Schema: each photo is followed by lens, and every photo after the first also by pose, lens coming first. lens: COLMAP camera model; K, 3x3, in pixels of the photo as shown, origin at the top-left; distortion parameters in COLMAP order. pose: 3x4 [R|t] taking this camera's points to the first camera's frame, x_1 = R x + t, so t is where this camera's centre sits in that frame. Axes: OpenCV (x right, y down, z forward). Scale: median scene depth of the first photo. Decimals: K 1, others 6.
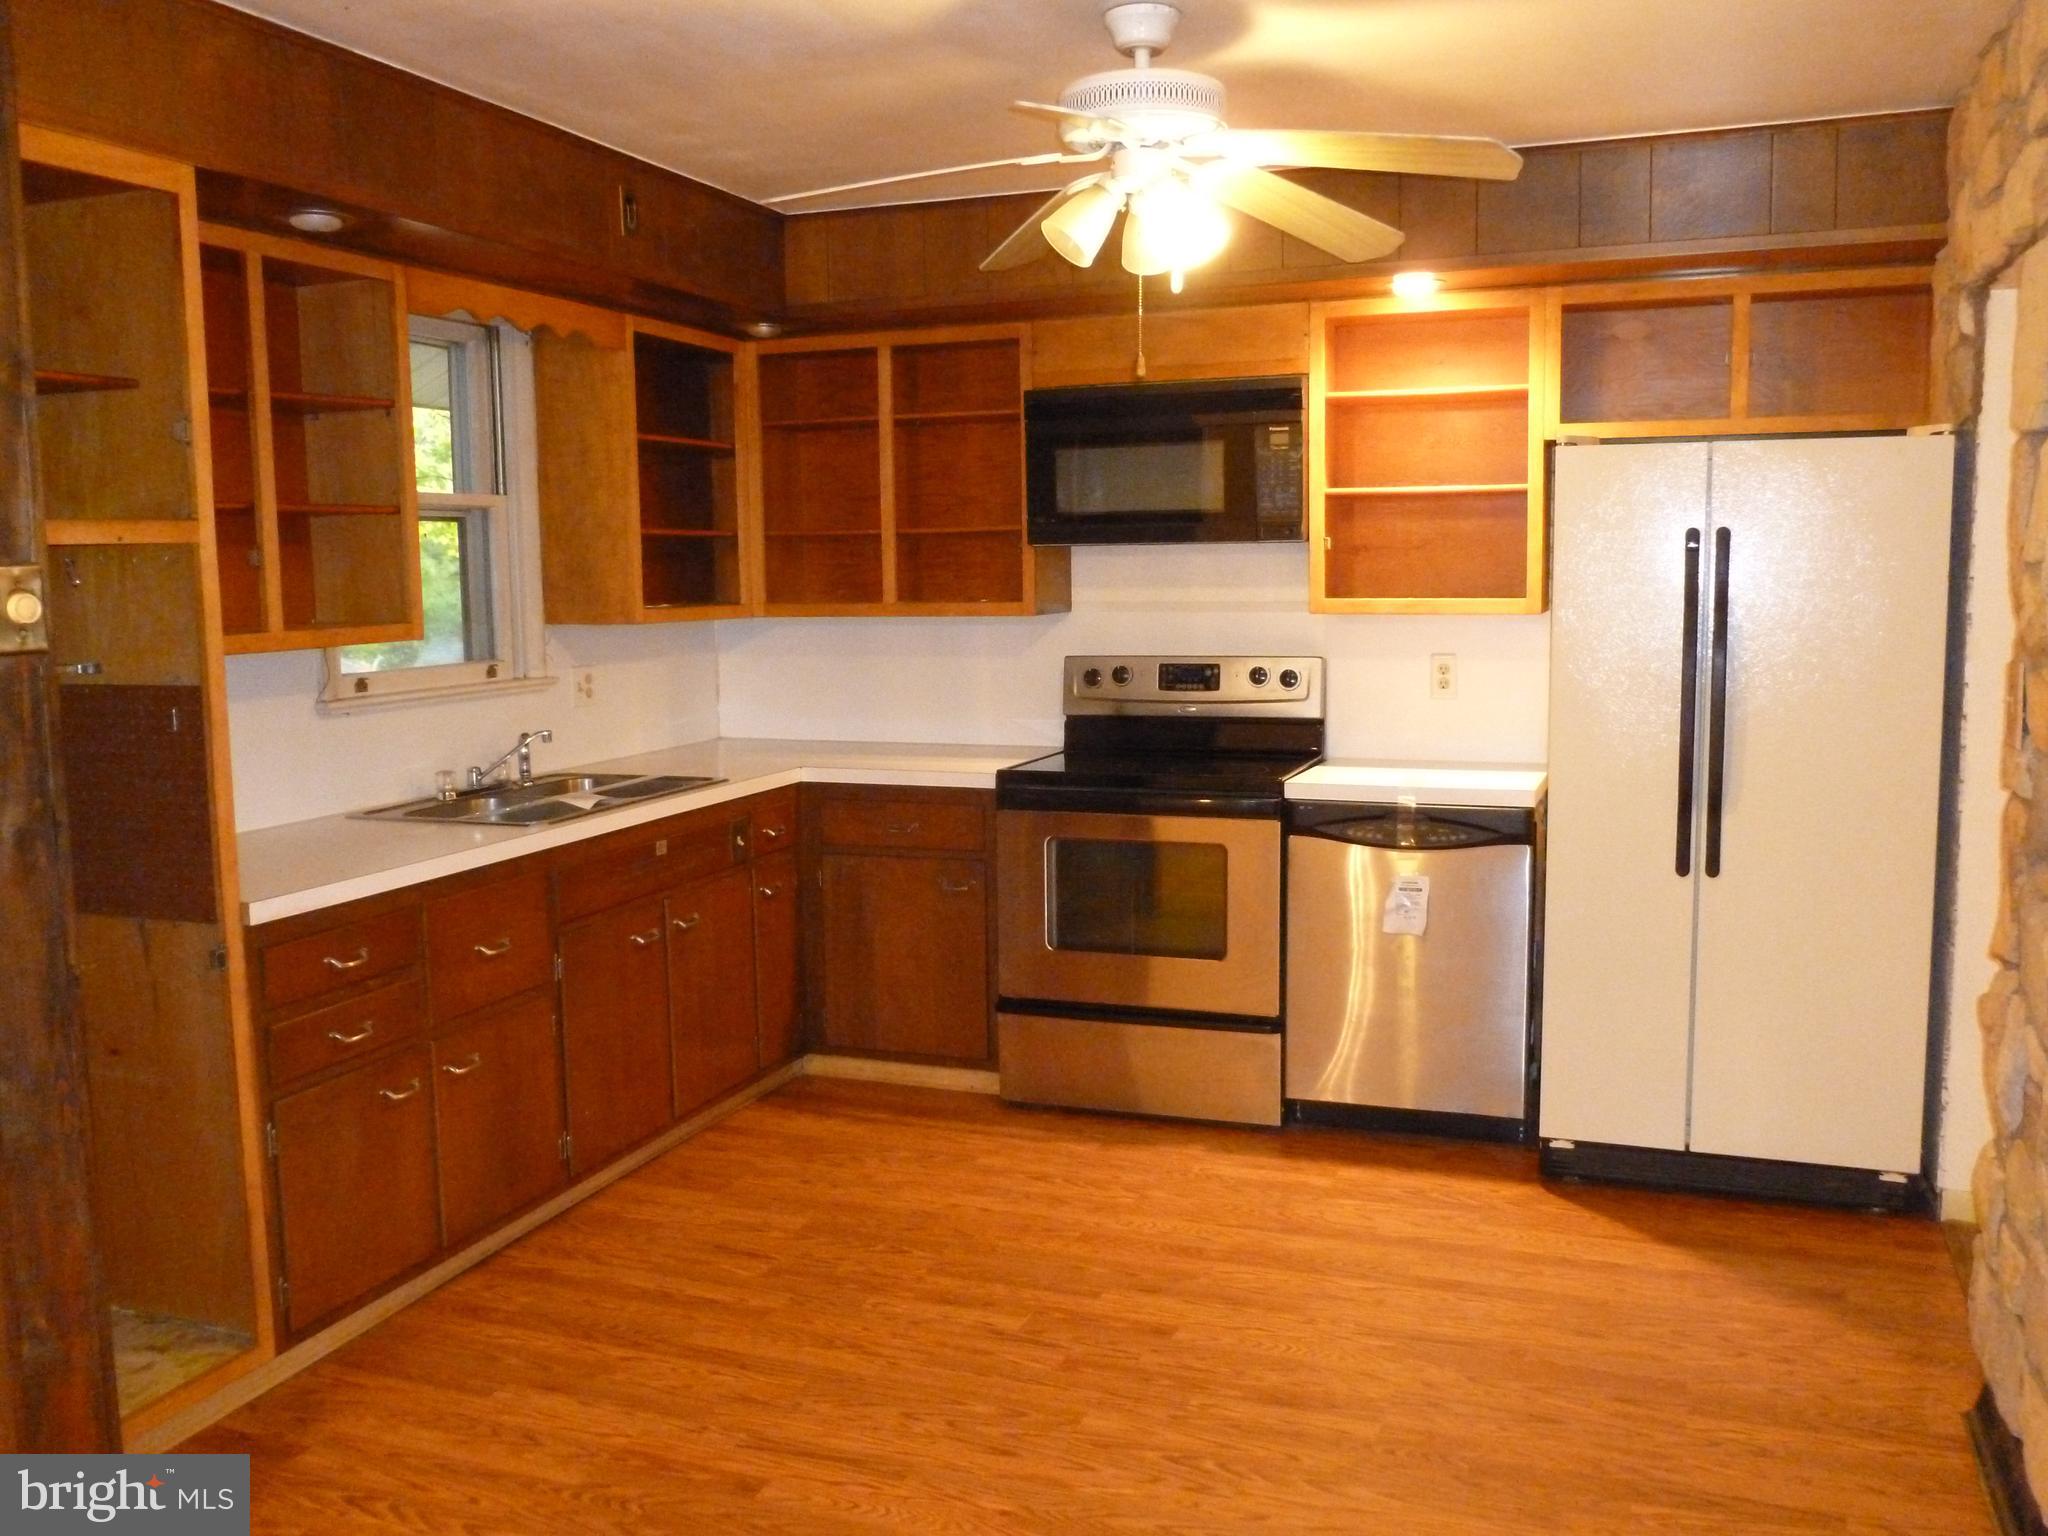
lens RADIAL K [[1746.2, 0, 1045.1], [0, 1746.2, 764.9], [0, 0, 1]] dist [-0.024331, -0.013886]
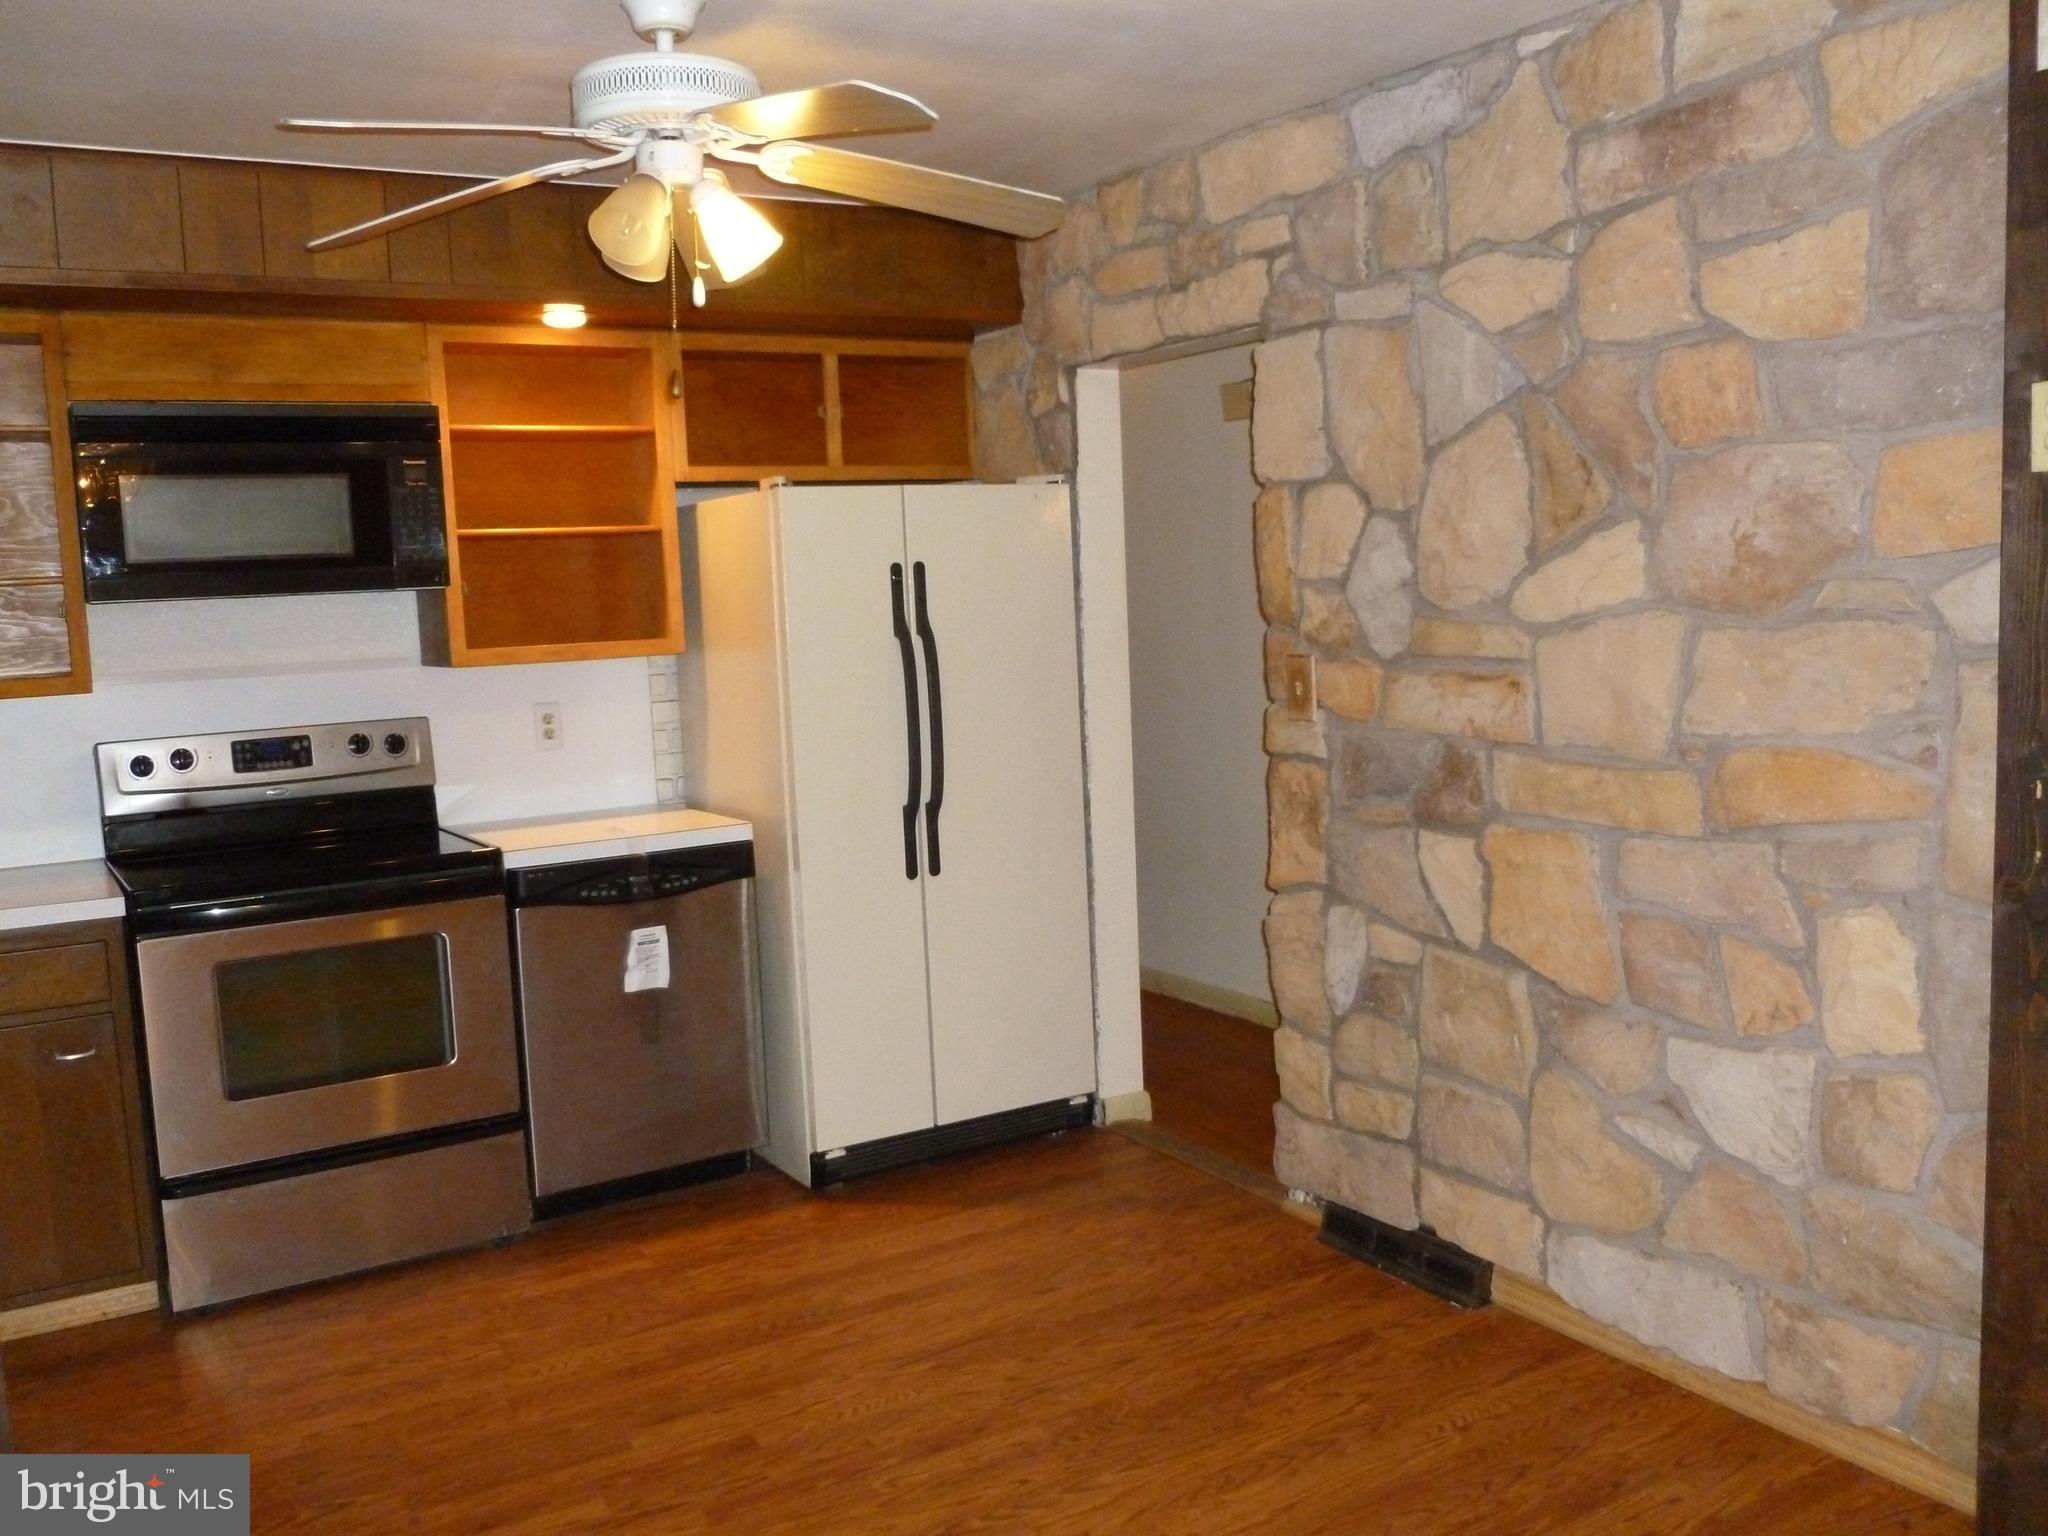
lens RADIAL K [[1746.2, 0, 1031.1], [0, 1746.2, 776.4], [0, 0, 1]] dist [-0.024331, -0.013886]
pose [[0.619919, -0.105553, 0.777534, -0.429309], [0.122698, 0.991761, 0.036810, -0.031672], [-0.775013, 0.072583, 0.627763, 0.239292]]
